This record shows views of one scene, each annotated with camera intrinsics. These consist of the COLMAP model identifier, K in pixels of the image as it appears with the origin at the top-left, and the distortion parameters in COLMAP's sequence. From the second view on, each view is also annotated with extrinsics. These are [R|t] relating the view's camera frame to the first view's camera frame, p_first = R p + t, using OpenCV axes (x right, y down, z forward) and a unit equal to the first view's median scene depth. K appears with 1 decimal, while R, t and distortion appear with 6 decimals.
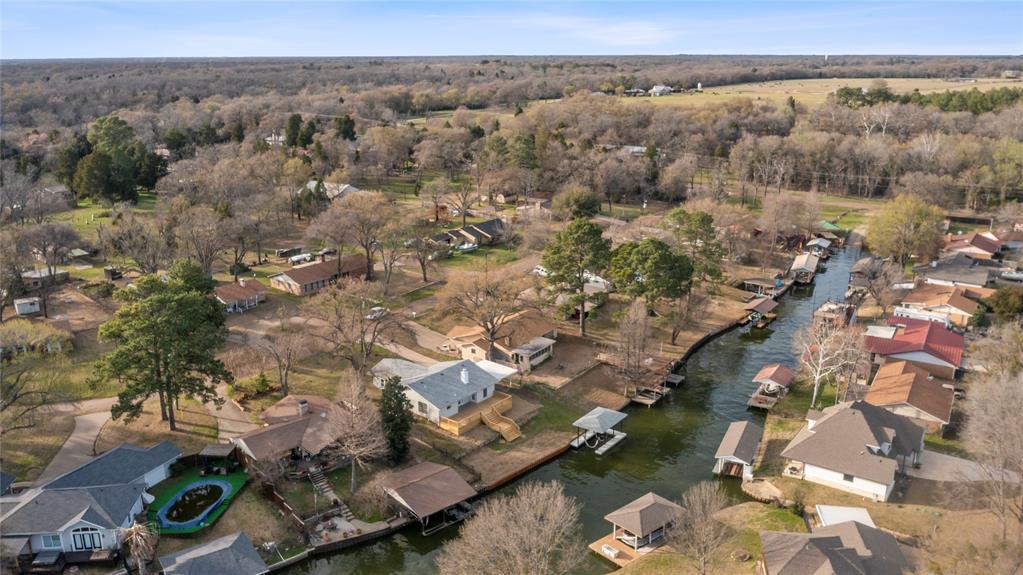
lens RADIAL K [[853.2, 0, 511.5], [0, 853.2, 287.5], [0, 0, 1]] dist [-0.032175, 0.013257]
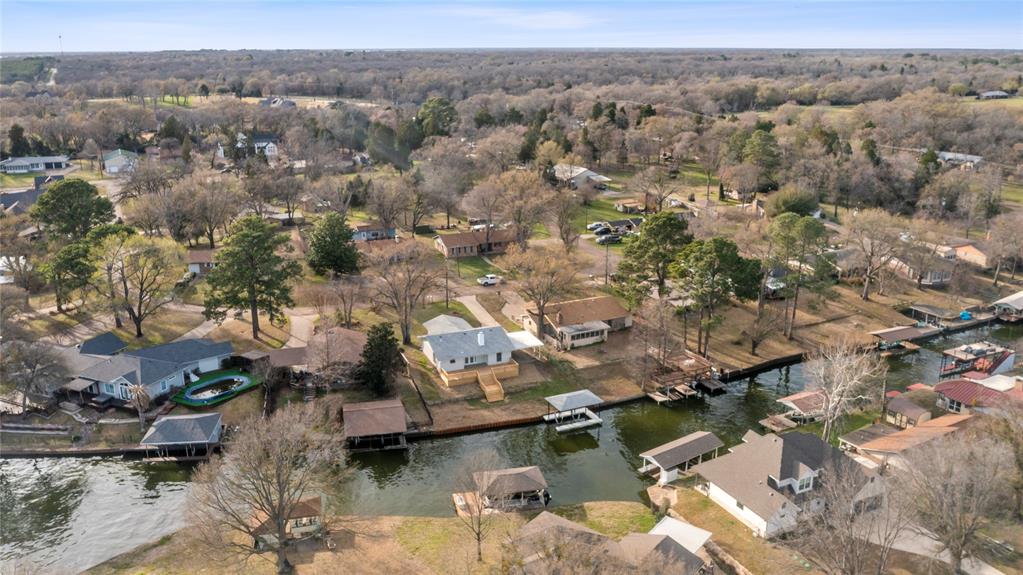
lens RADIAL K [[853.2, 0, 511.5], [0, 853.2, 287.5], [0, 0, 1]] dist [-0.032175, 0.013257]
pose [[0.865226, 0.137449, -0.482175, 0.397202], [-0.132691, 0.990173, 0.044154, -0.012459], [0.483506, 0.025777, 0.874962, 0.038587]]
